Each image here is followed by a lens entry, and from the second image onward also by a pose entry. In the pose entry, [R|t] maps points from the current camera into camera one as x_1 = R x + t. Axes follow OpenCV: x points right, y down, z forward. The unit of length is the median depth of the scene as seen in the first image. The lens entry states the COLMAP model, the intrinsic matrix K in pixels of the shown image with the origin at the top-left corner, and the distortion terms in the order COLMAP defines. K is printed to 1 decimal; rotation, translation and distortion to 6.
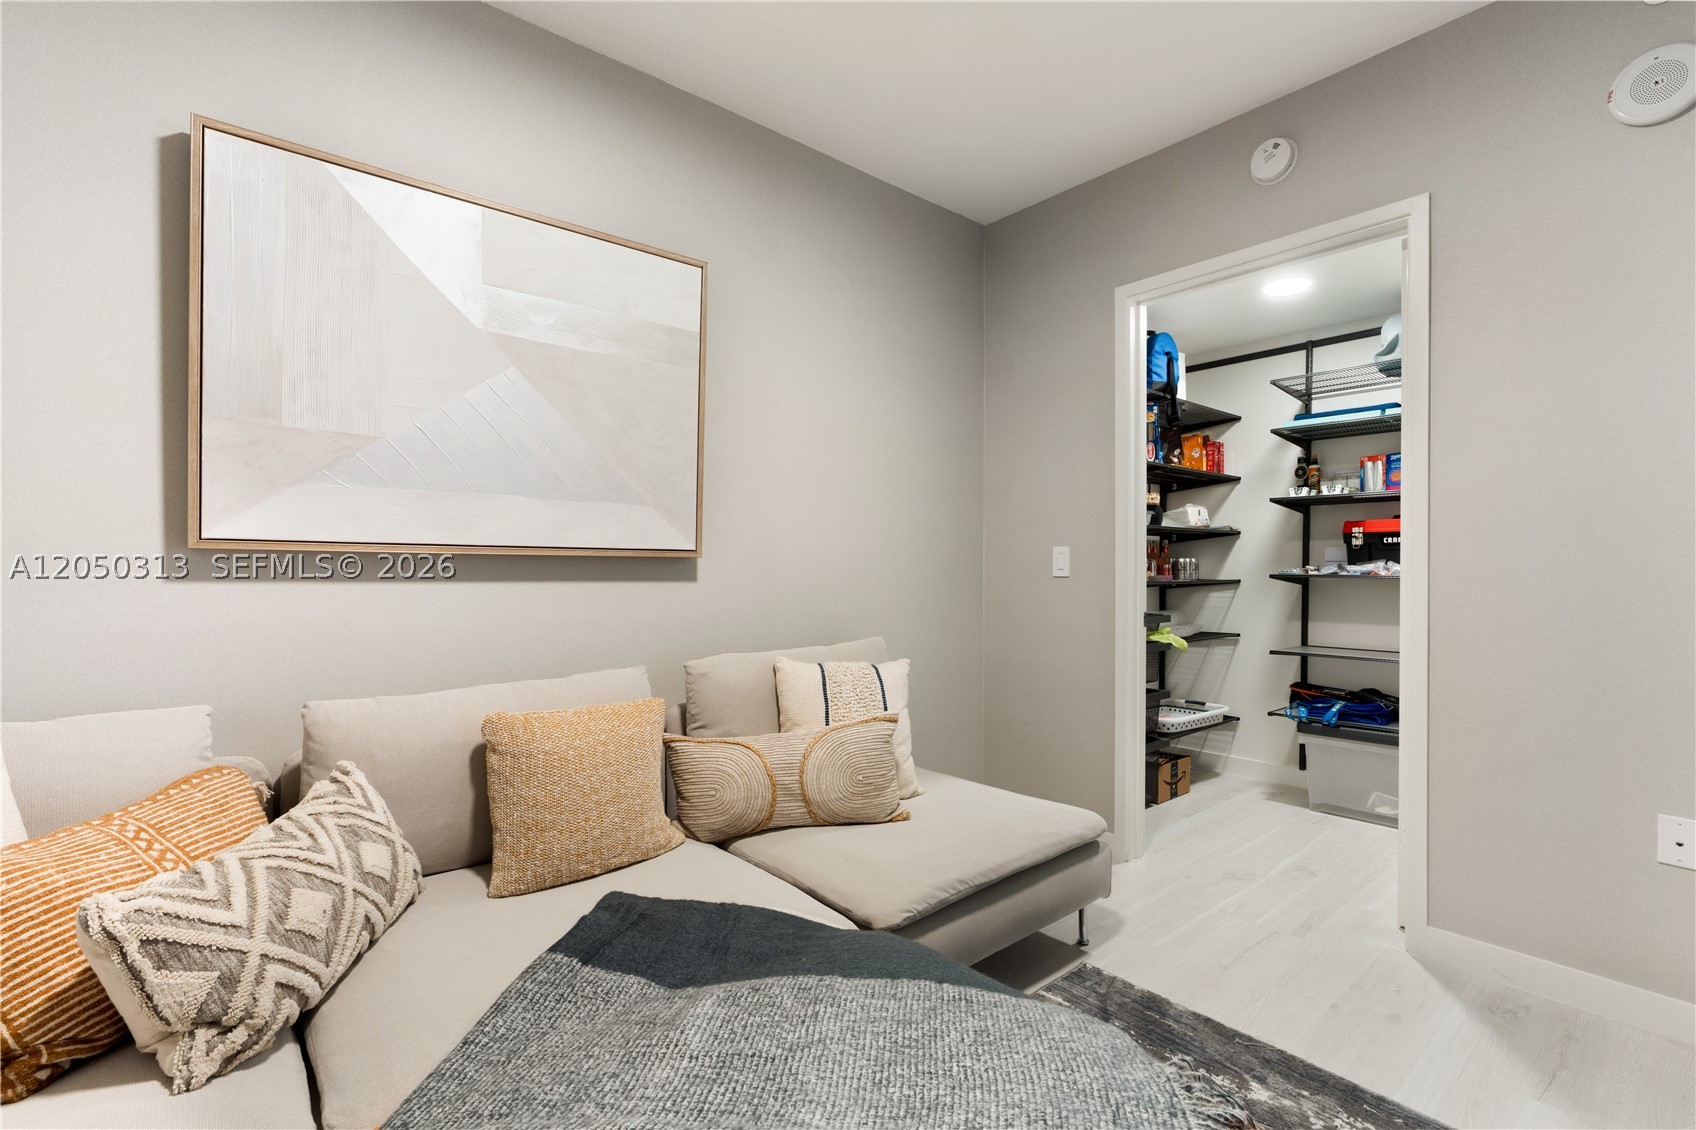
lens RADIAL K [[755.6, 0, 860.2], [0, 755.6, 571.7], [0, 0, 1]] dist [-0.015508, 0.006357]
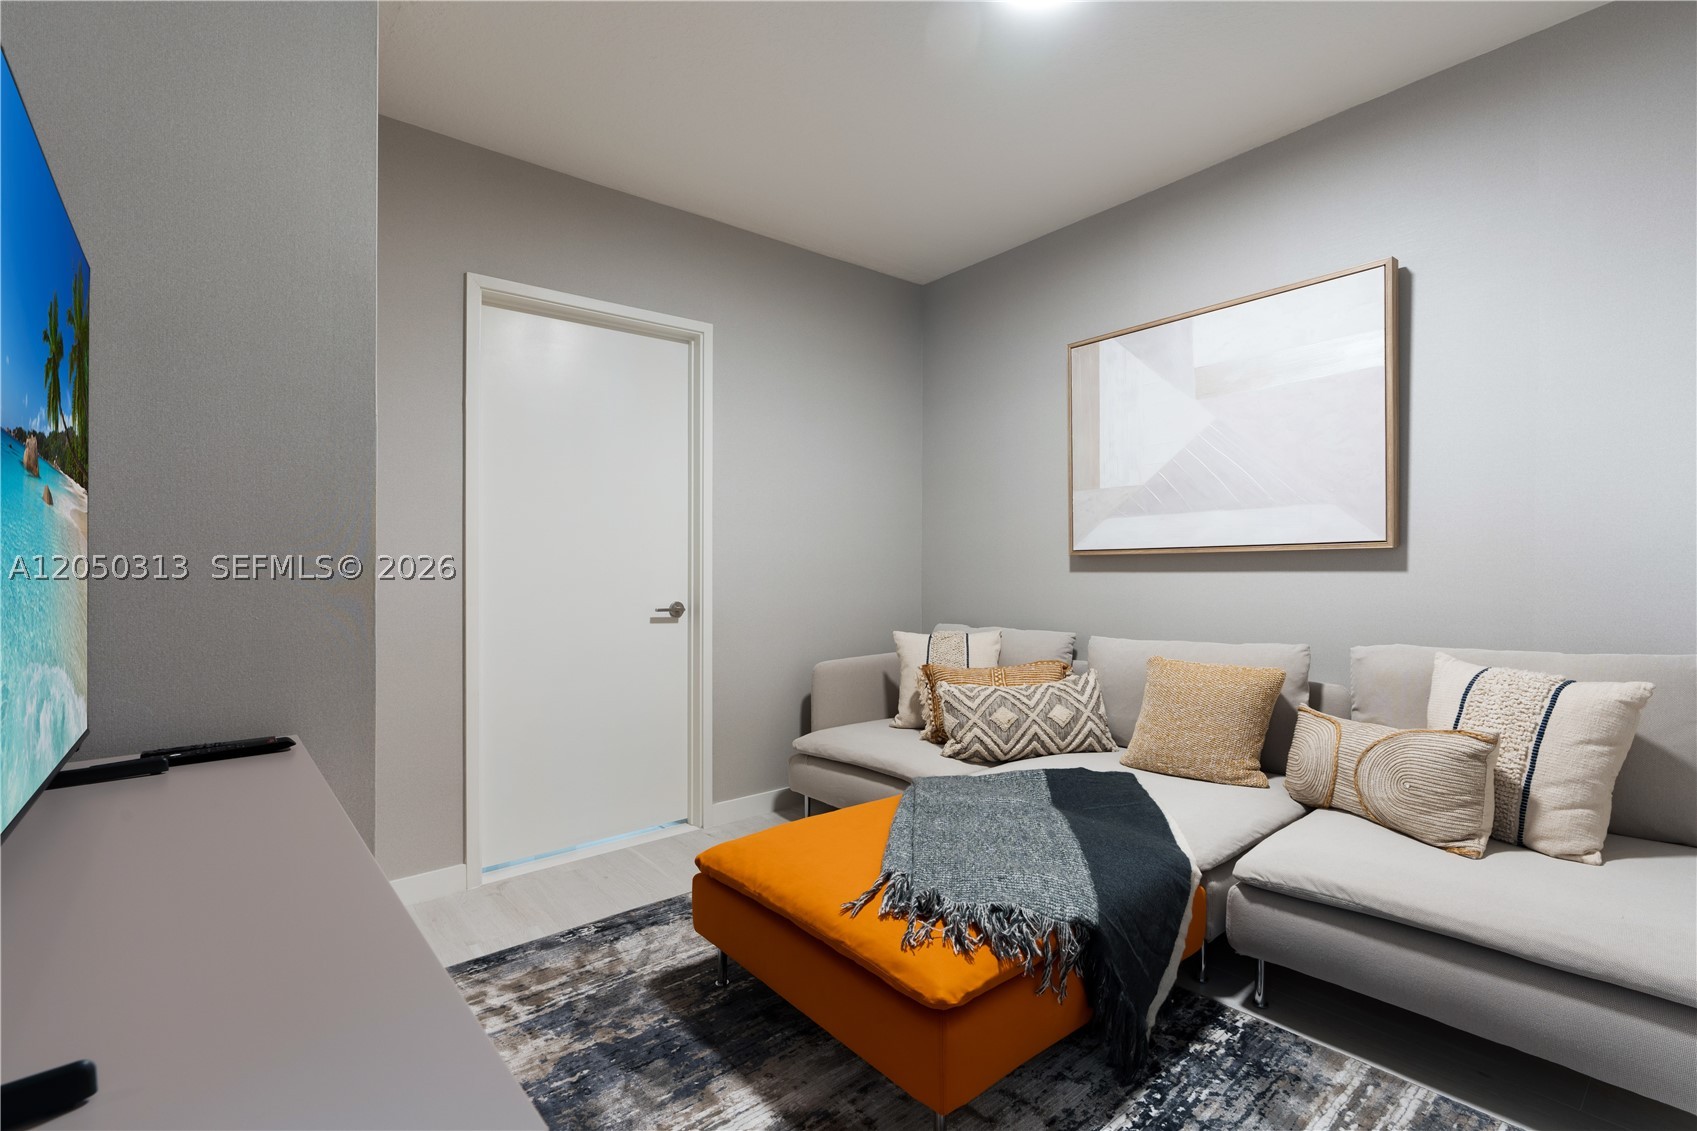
lens RADIAL K [[756.1, 0, 860.7], [0, 756.1, 572.2], [0, 0, 1]] dist [-0.015508, 0.006357]
pose [[-0.007354, 0.002860, -0.999969, 0.936486], [0.018001, 0.999834, 0.002727, -0.002451], [0.999811, -0.017980, -0.007405, 0.350847]]
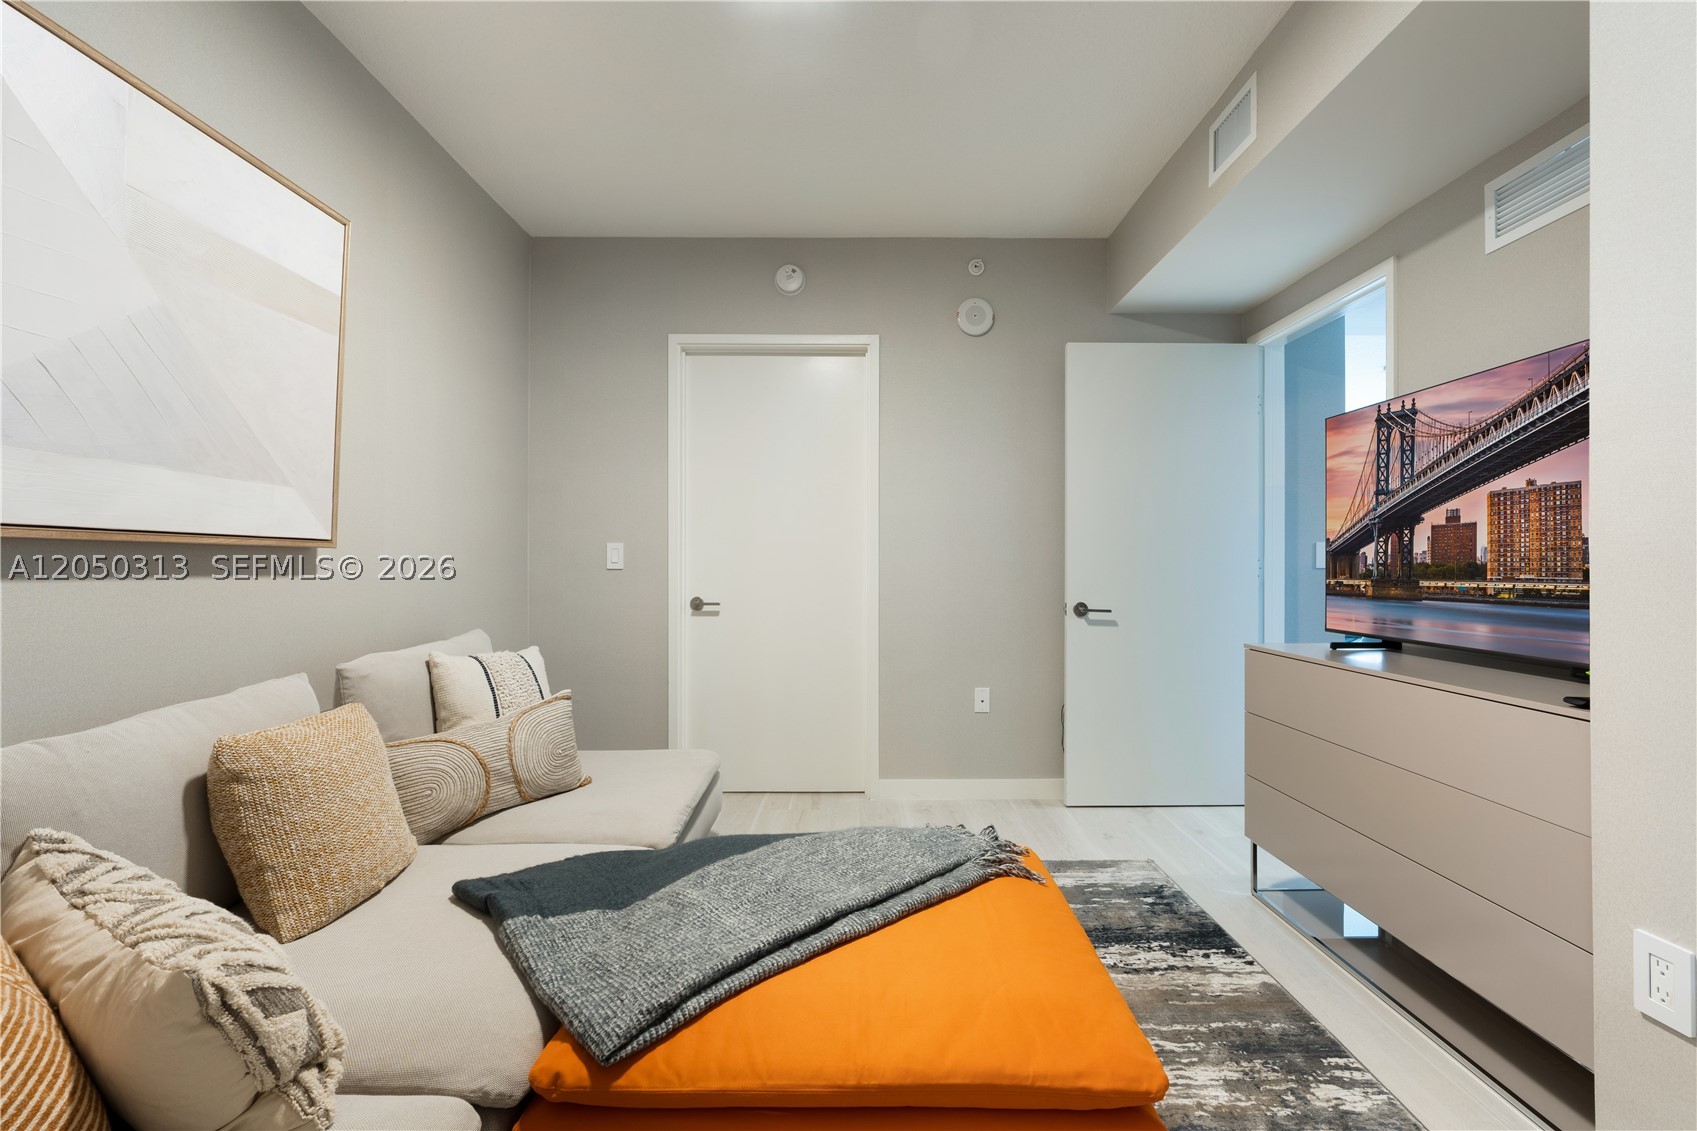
lens RADIAL K [[767.9, 0, 837.5], [0, 767.9, 557.1], [0, 0, 1]] dist [0.016961, 0.000630]
pose [[0.661876, 0.007459, 0.749576, -0.588138], [0.000651, 0.999944, -0.010526, 0.001370], [-0.749613, 0.007454, 0.661835, -0.052817]]
